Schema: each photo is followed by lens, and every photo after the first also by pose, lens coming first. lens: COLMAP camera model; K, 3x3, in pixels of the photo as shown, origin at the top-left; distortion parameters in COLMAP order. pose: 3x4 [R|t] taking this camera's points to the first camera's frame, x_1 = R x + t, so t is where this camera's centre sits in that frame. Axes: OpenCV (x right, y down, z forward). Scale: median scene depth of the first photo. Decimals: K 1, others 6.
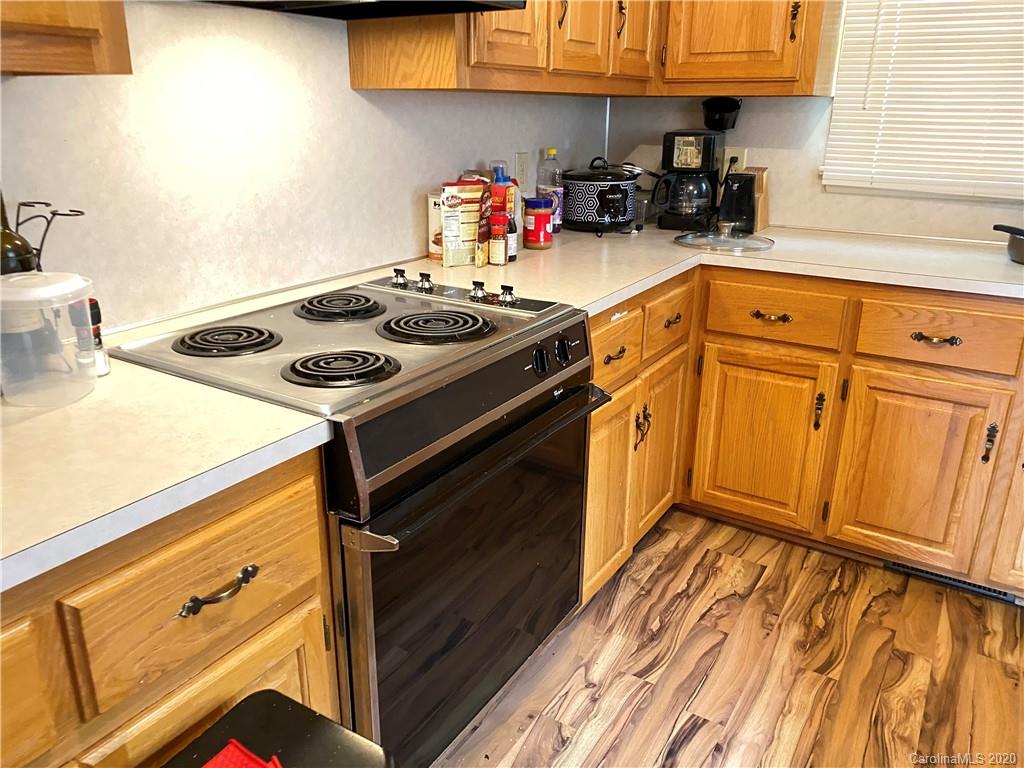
lens RADIAL K [[792.4, 0, 510.7], [0, 792.4, 415.6], [0, 0, 1]] dist [0.035321, -0.042510]
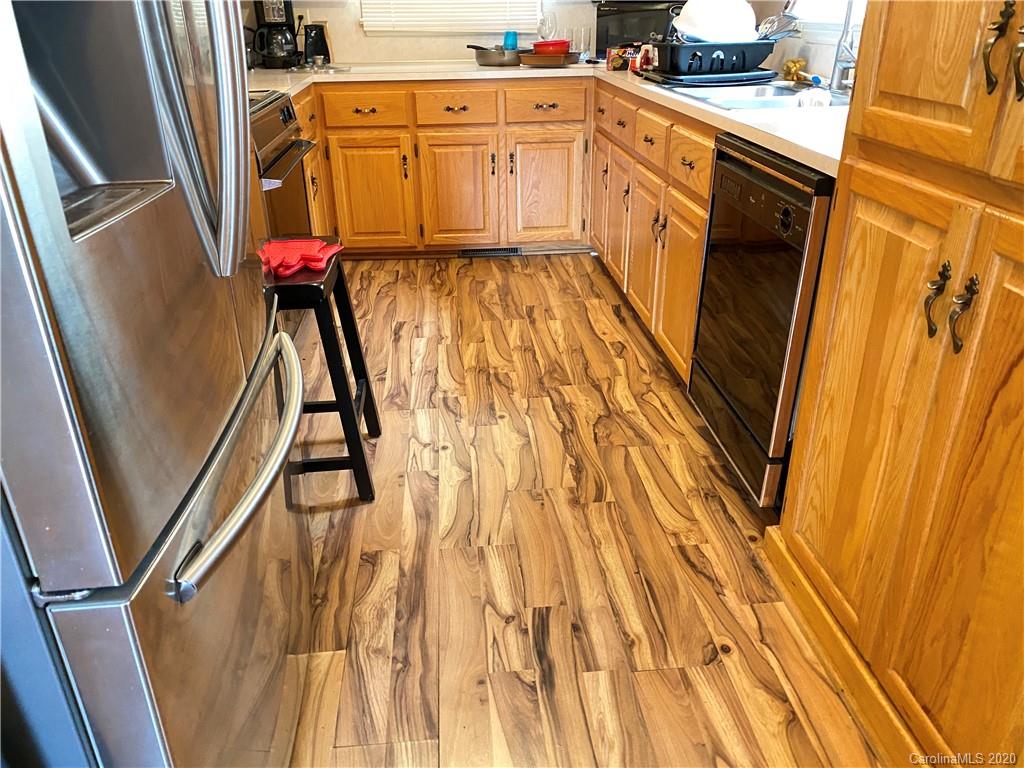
lens RADIAL K [[792.4, 0, 510.7], [0, 792.4, 415.6], [0, 0, 1]] dist [0.035321, -0.042510]
pose [[0.804372, -0.281430, 0.523243, -0.468205], [0.225612, 0.959412, 0.169196, 0.268298], [-0.549623, -0.018047, 0.835218, -0.546323]]
